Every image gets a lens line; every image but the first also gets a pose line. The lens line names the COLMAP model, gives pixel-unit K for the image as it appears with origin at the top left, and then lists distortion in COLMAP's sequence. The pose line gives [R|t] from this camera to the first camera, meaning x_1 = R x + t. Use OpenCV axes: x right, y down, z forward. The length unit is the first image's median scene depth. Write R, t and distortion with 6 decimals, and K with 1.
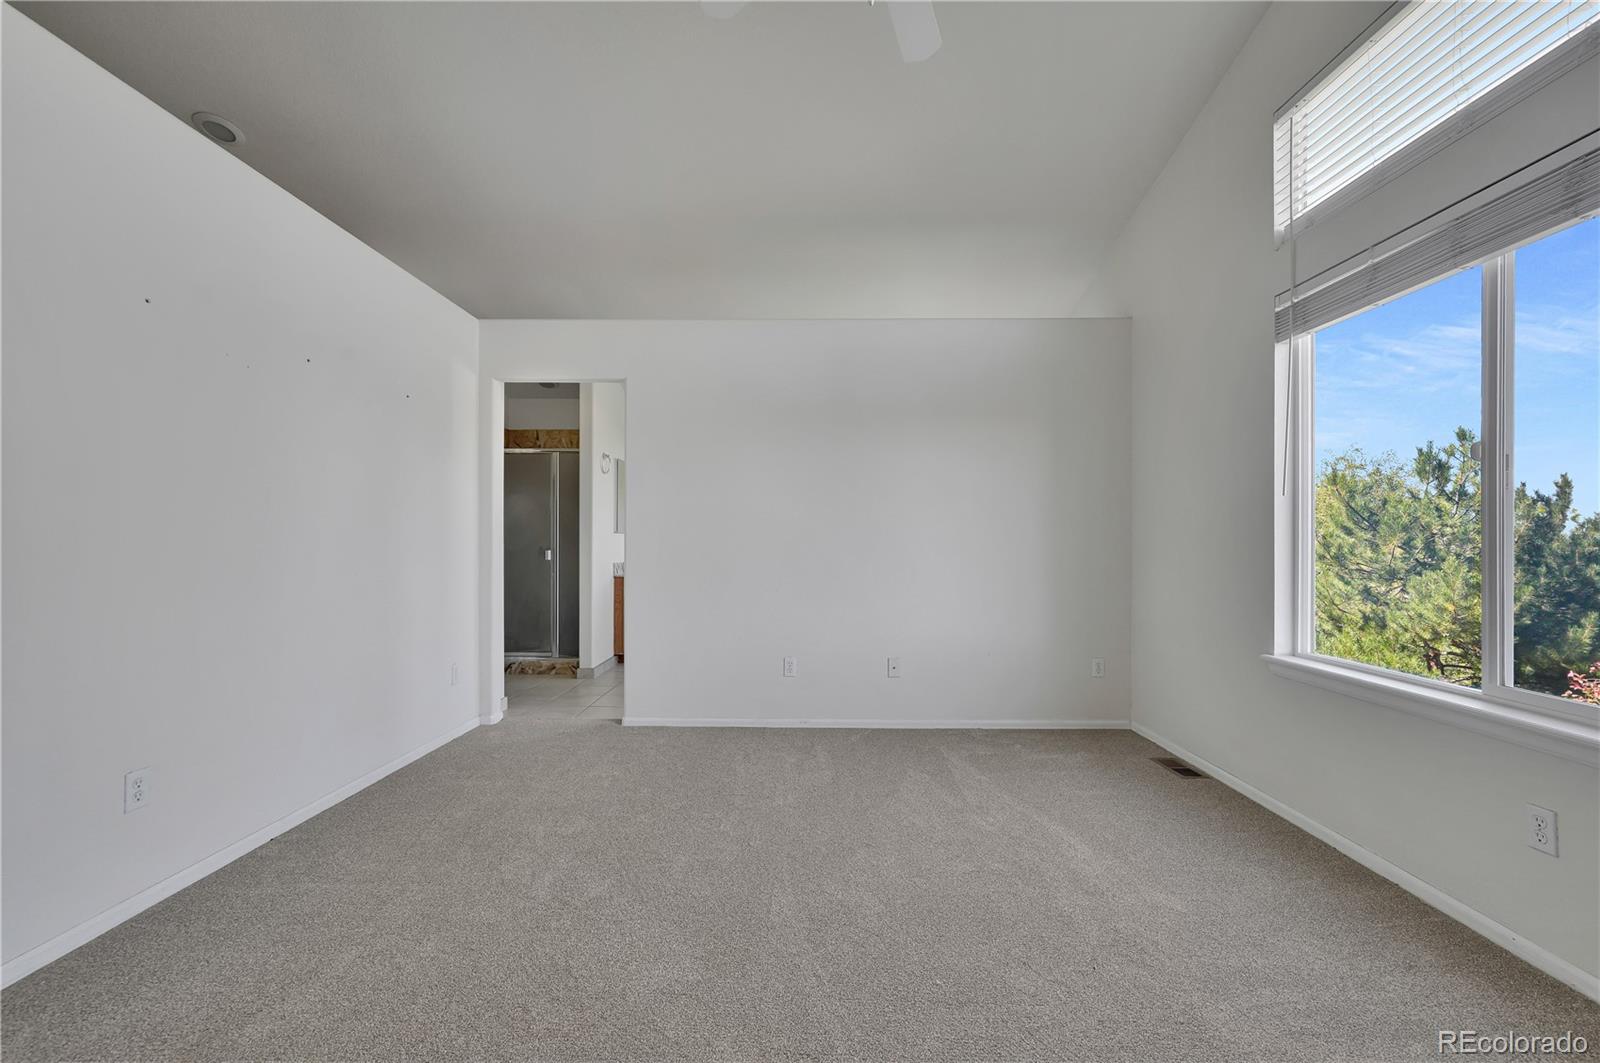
lens RADIAL K [[652.1, 0, 801.6], [0, 652.1, 538.6], [0, 0, 1]] dist [-0.001077, -0.000459]
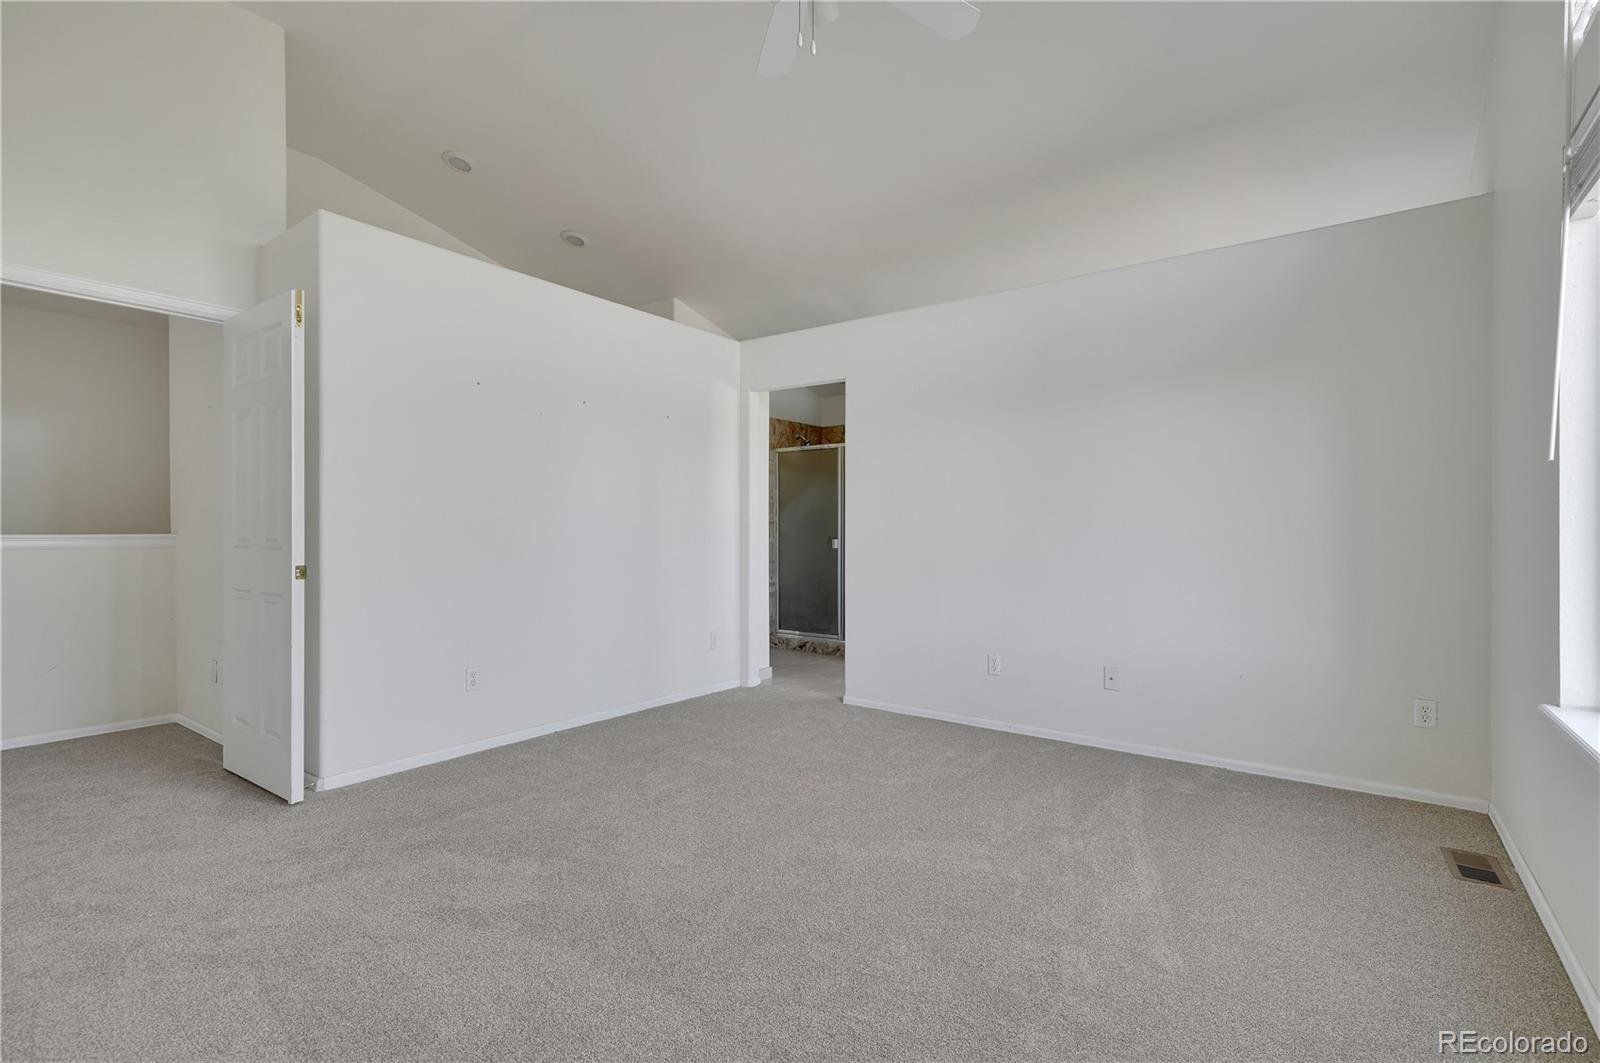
lens RADIAL K [[744.9, 0, 799.3], [0, 744.9, 531.4], [0, 0, 1]] dist [0.017620, 0.000461]
pose [[0.810981, -0.000042, -0.585073, 0.382530], [0.002074, 0.999994, 0.002802, 0.002084], [0.585069, -0.003485, 0.810976, -0.030999]]
